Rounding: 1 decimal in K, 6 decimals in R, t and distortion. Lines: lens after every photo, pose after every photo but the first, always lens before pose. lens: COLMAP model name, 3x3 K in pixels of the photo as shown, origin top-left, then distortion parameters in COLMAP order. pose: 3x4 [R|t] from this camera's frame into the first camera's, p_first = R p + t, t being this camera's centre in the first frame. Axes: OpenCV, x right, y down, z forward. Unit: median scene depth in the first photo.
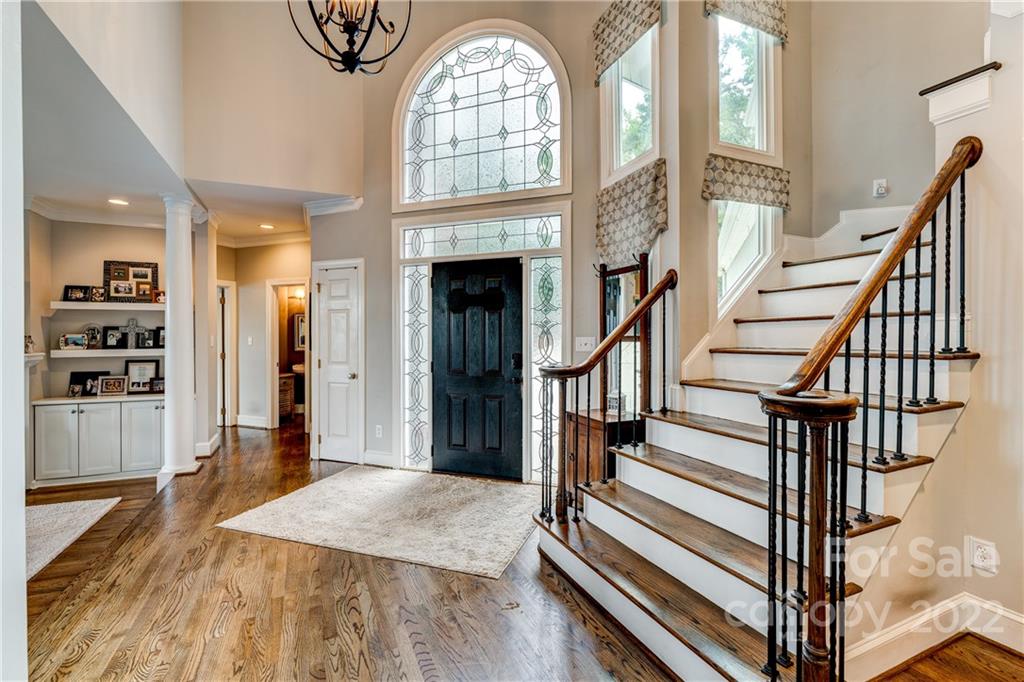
lens RADIAL K [[457.5, 0, 511.9], [0, 457.5, 338.6], [0, 0, 1]] dist [0.002238, 0.000121]
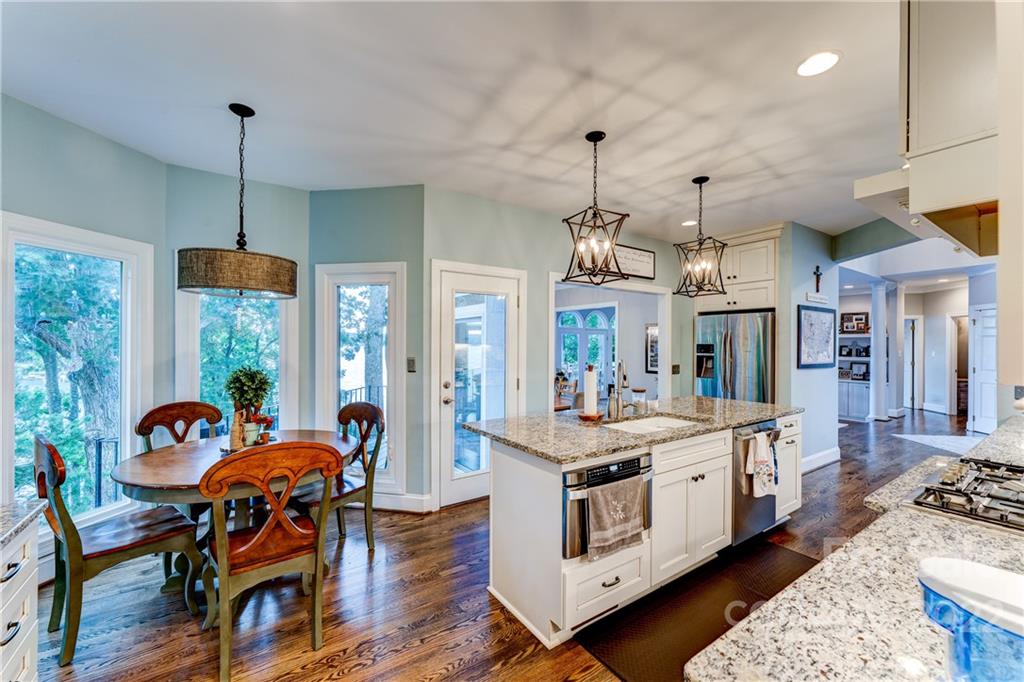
lens RADIAL K [[409.4, 0, 510.5], [0, 409.4, 345.5], [0, 0, 1]] dist [0.002213, 0.000181]
pose [[0.173518, -0.000076, -0.984831, 0.652031], [-0.012026, 0.999925, -0.002196, -0.004490], [0.984757, 0.012224, 0.173504, -0.762814]]
